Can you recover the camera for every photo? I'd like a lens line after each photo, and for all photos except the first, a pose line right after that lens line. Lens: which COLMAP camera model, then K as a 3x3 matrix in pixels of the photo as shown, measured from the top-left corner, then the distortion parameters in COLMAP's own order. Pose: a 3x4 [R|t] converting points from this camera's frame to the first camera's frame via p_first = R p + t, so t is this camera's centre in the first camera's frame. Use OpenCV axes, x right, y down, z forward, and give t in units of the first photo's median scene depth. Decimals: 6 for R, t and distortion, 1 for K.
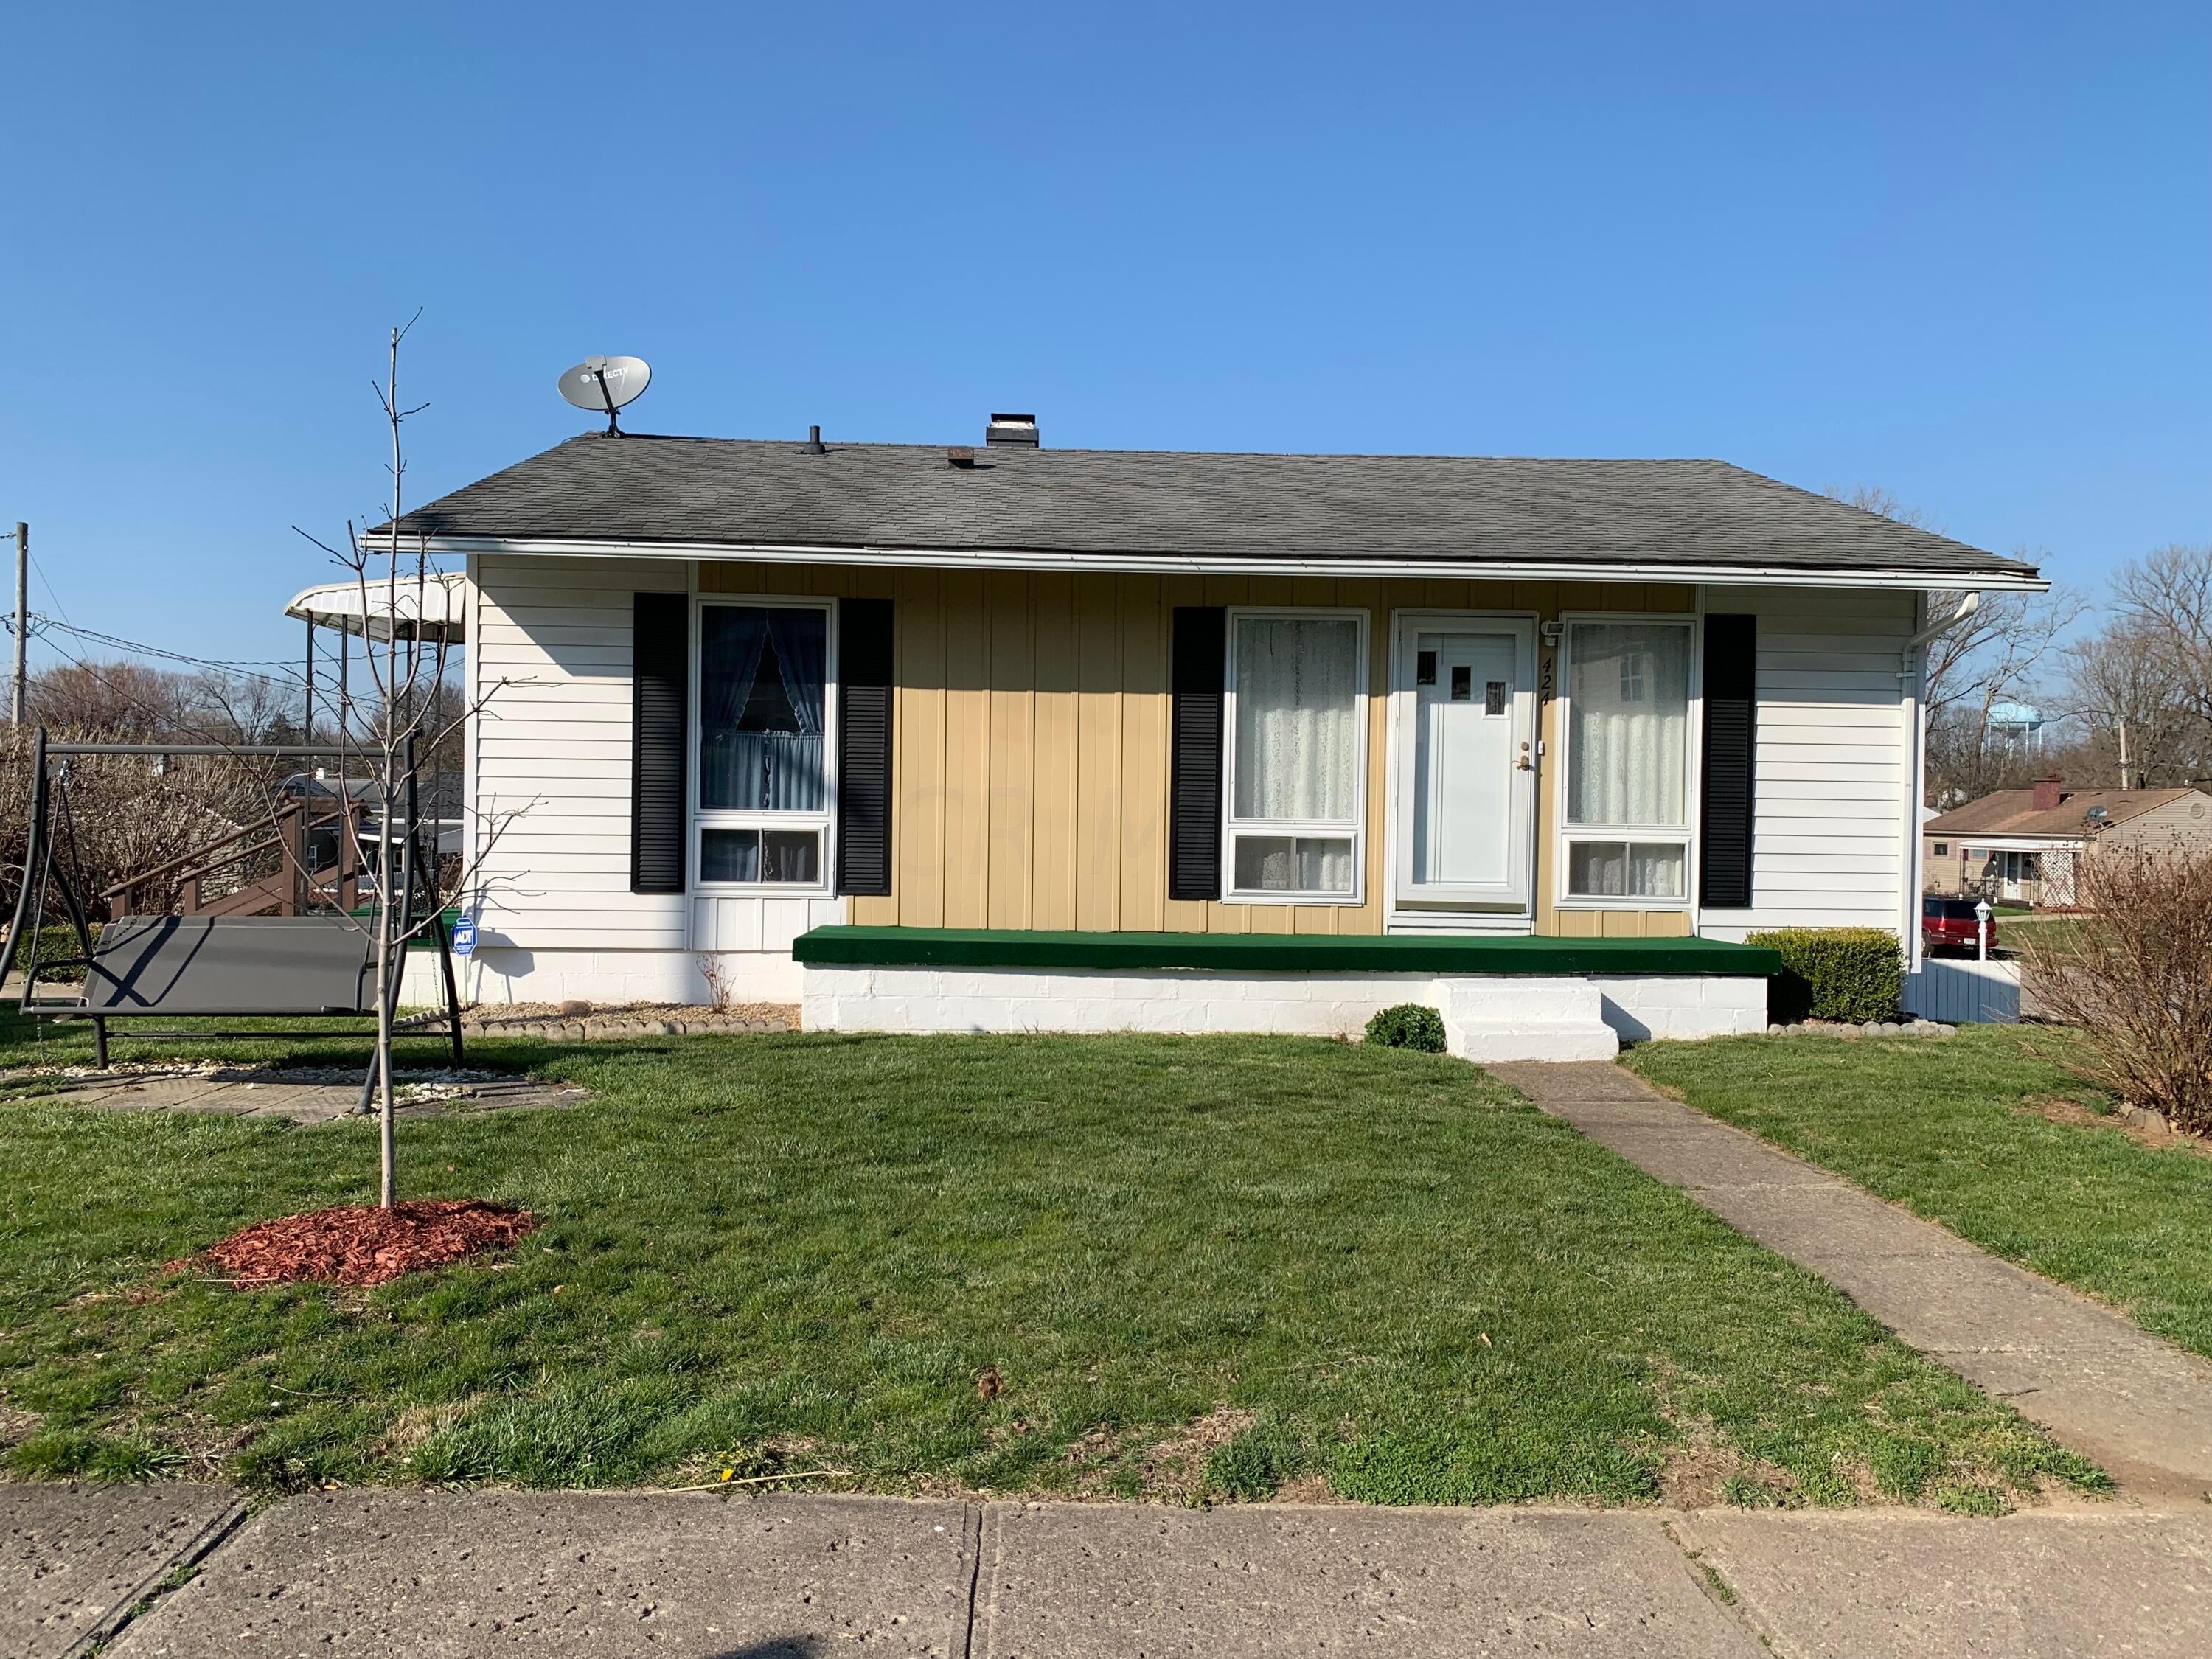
lens RADIAL K [[1689.0, 0, 1103.1], [0, 1689.0, 824.1], [0, 0, 1]] dist [0.053176, -0.064393]
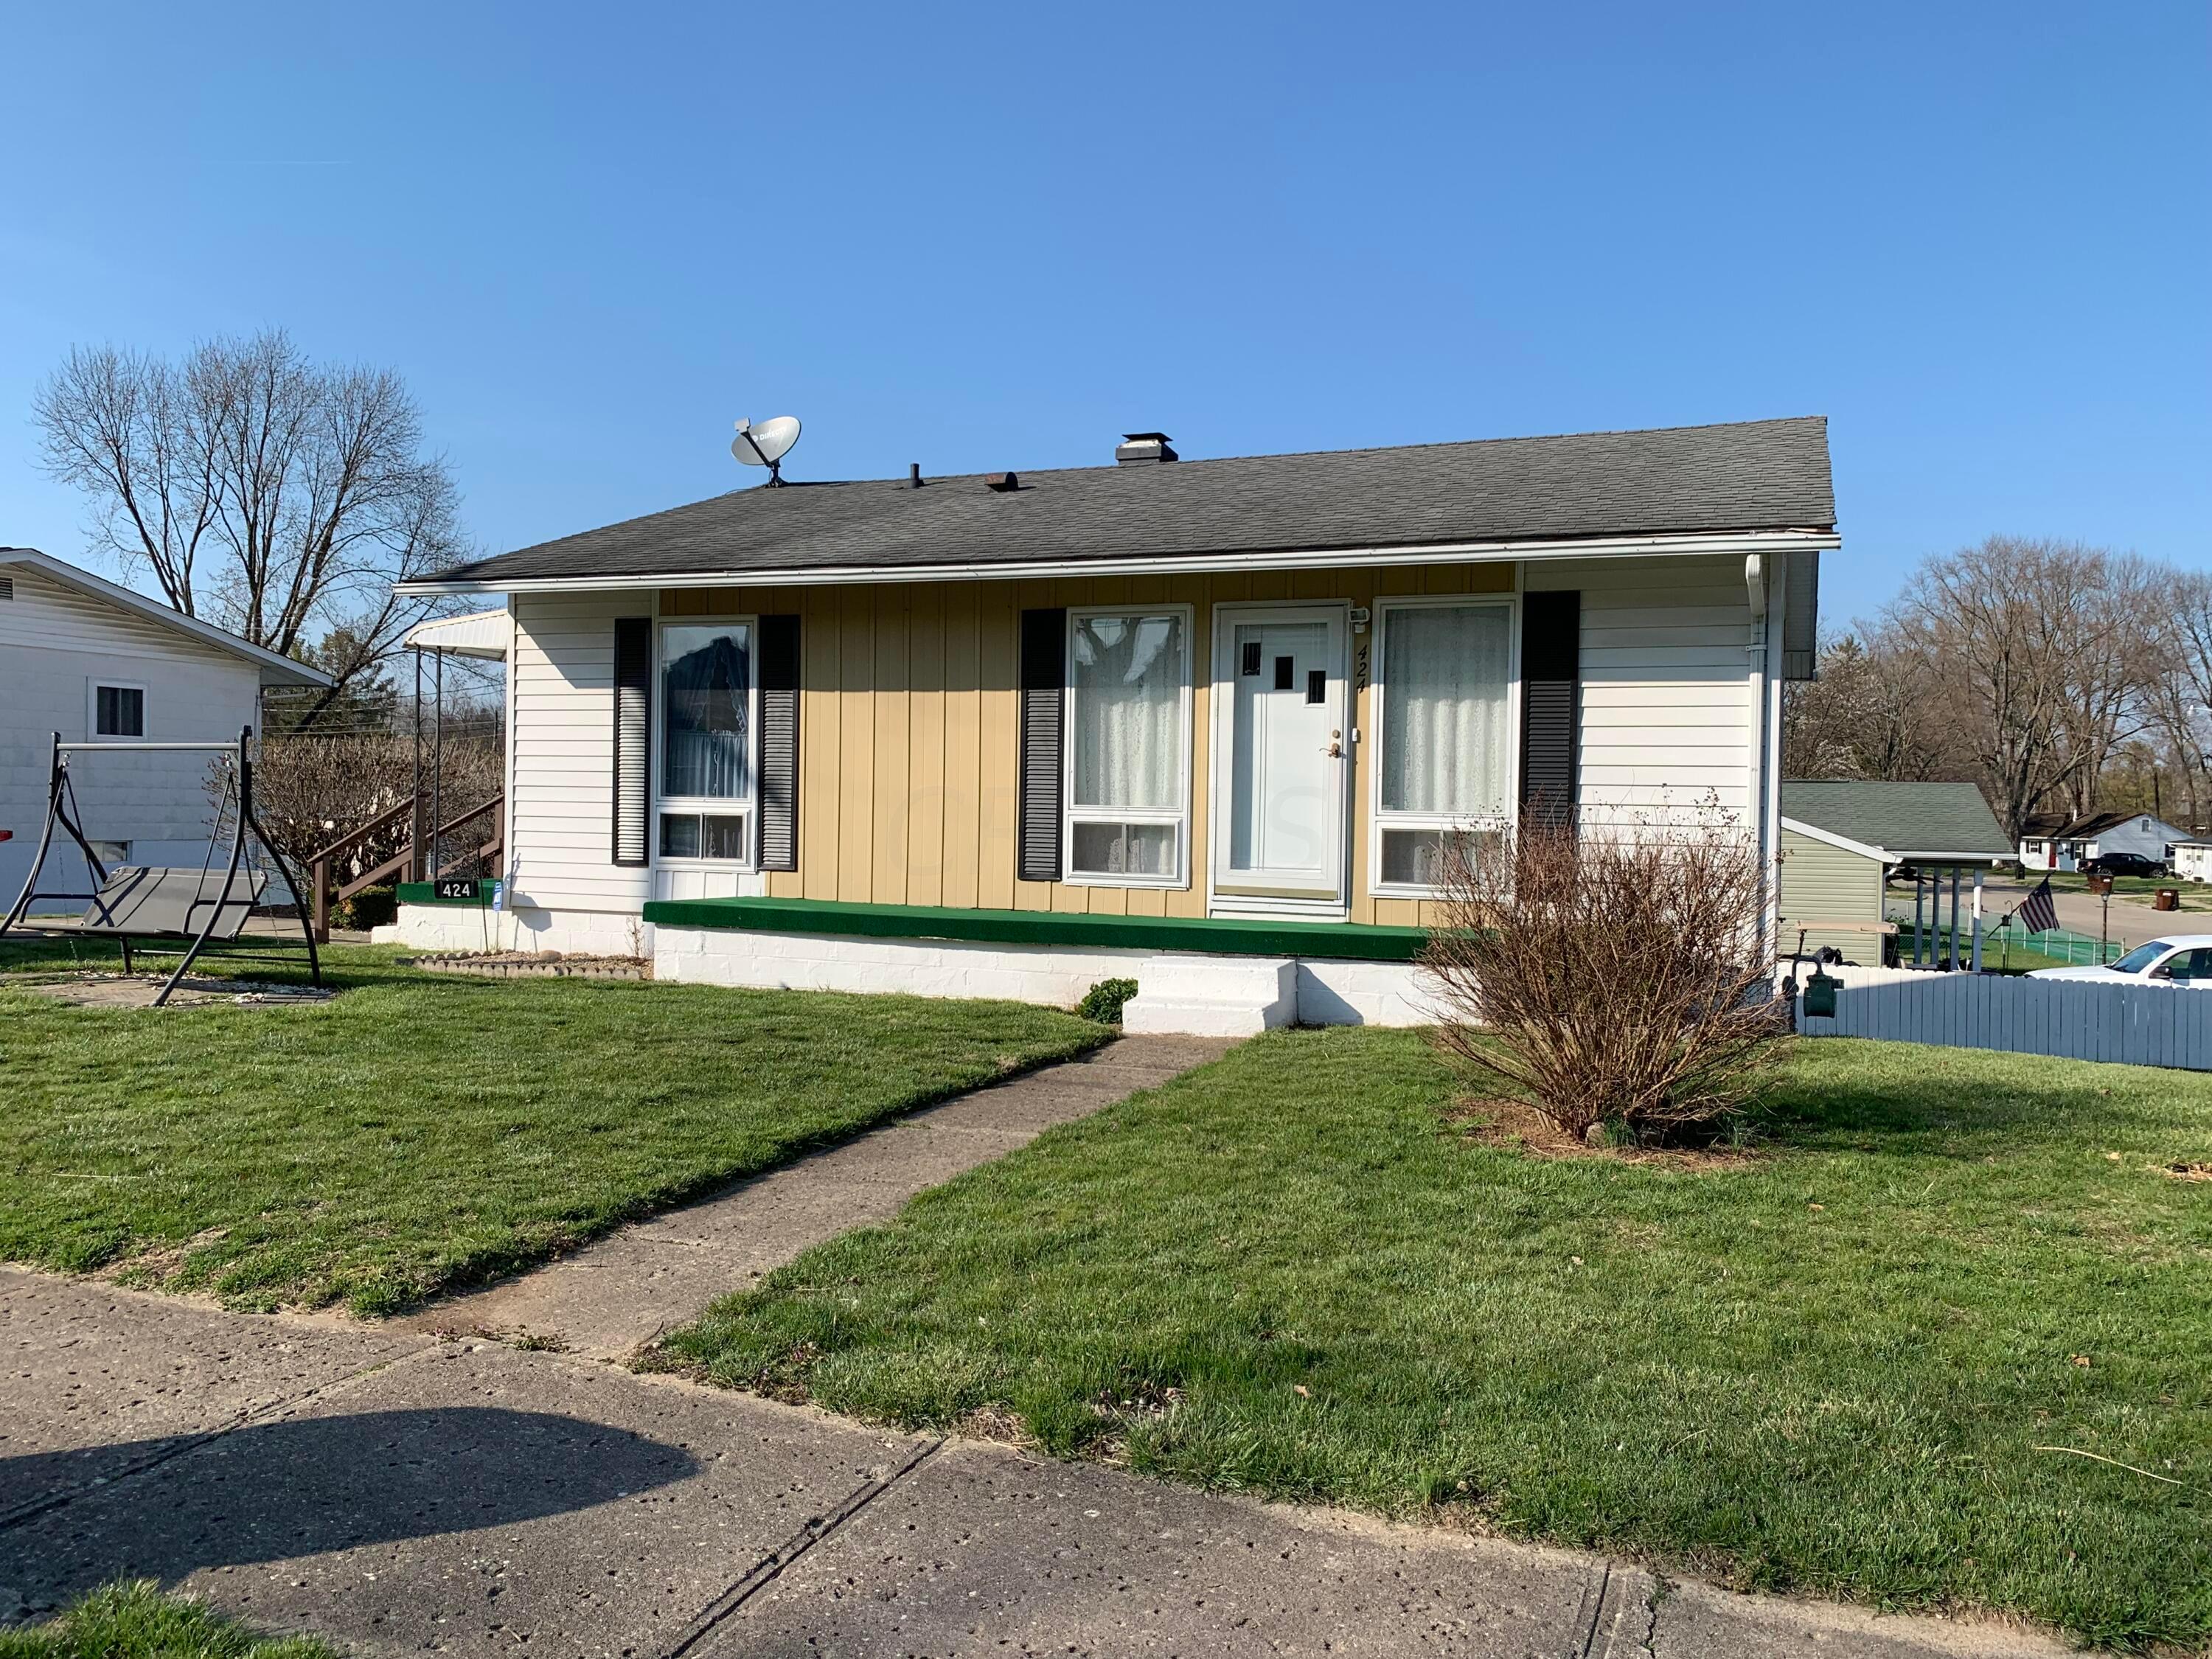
lens RADIAL K [[1689.0, 0, 1129.6], [0, 1689.0, 831.3], [0, 0, 1]] dist [0.053176, -0.064393]
pose [[0.911566, 0.007537, -0.411085, 0.550355], [-0.009496, 0.999951, -0.002722, 0.015668], [0.411044, 0.006385, 0.911593, 0.040550]]
